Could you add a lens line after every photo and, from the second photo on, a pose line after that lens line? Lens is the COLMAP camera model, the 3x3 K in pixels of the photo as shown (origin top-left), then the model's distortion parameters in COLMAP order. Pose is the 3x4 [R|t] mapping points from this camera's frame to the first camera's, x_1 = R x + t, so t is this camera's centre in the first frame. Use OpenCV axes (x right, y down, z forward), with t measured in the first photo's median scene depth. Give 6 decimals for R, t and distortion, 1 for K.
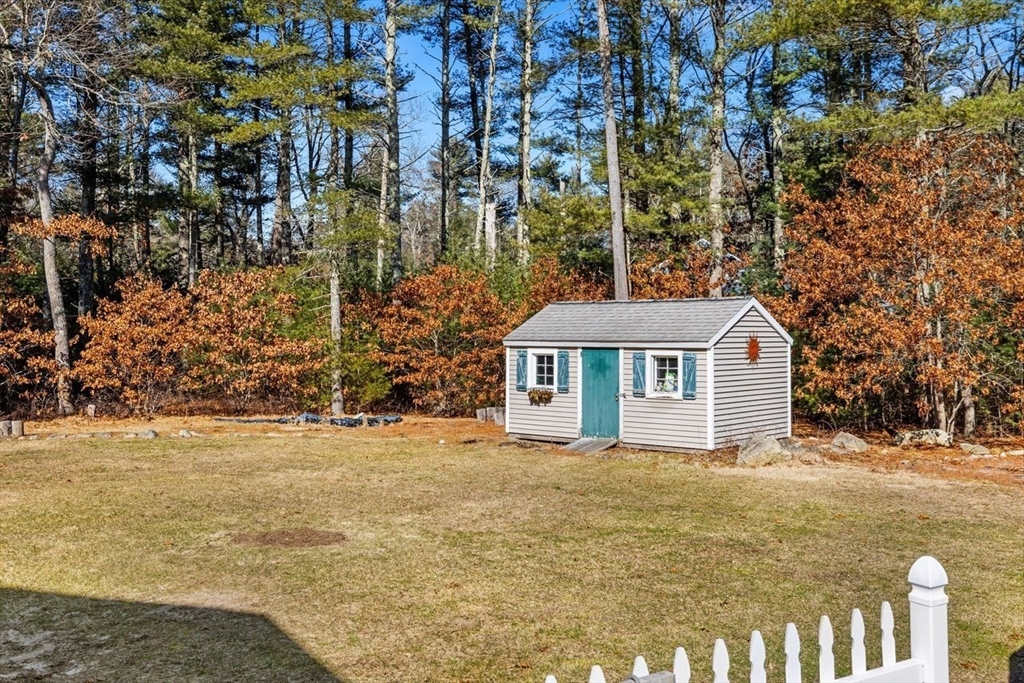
lens RADIAL K [[1013.4, 0, 524.4], [0, 1013.4, 316.3], [0, 0, 1]] dist [0.017879, 0.000000]
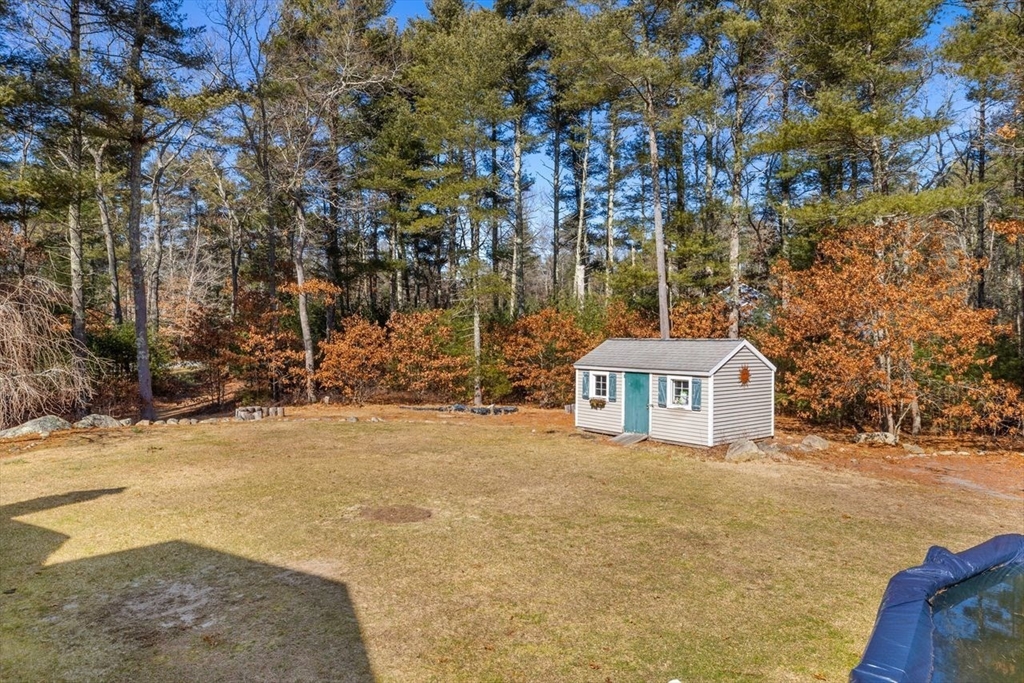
lens RADIAL K [[656.5, 0, 514.7], [0, 656.5, 342.5], [0, 0, 1]] dist [0.007195, 0.000102]
pose [[0.986191, 0.007477, -0.165444, 0.044291], [-0.003809, 0.999740, 0.022477, -0.025542], [0.165569, -0.021537, 0.985963, 0.025269]]
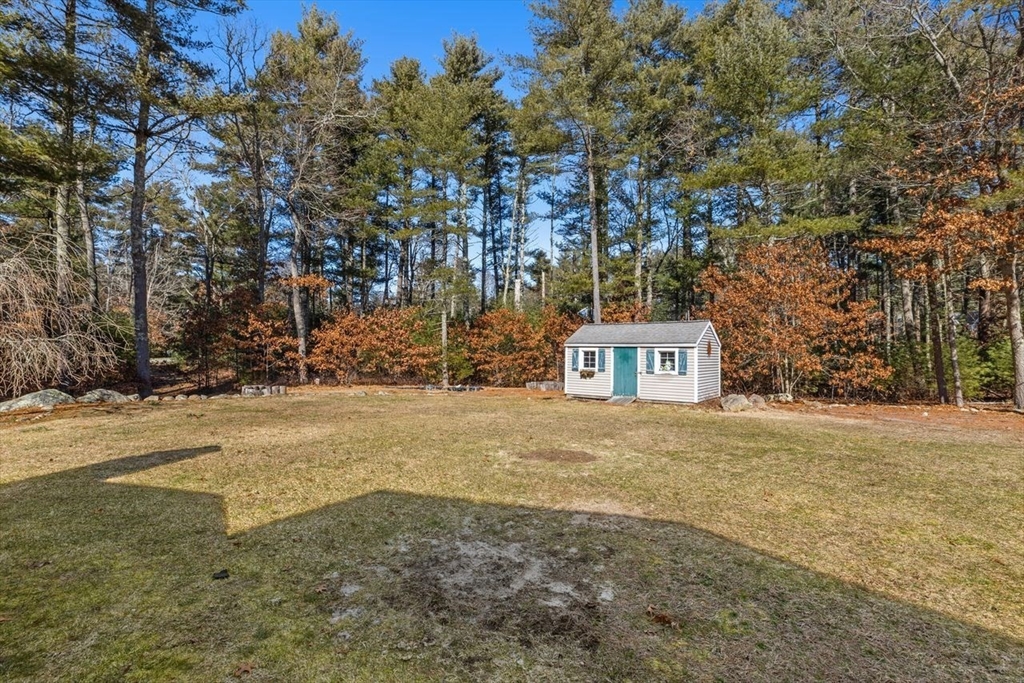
lens RADIAL K [[469.3, 0, 517.2], [0, 469.3, 342.0], [0, 0, 1]] dist [-0.003461, 0.000537]
pose [[0.997026, 0.014916, 0.075605, -0.142308], [-0.014342, 0.999864, -0.008135, 0.024415], [-0.075716, 0.007026, 0.997105, 0.132312]]
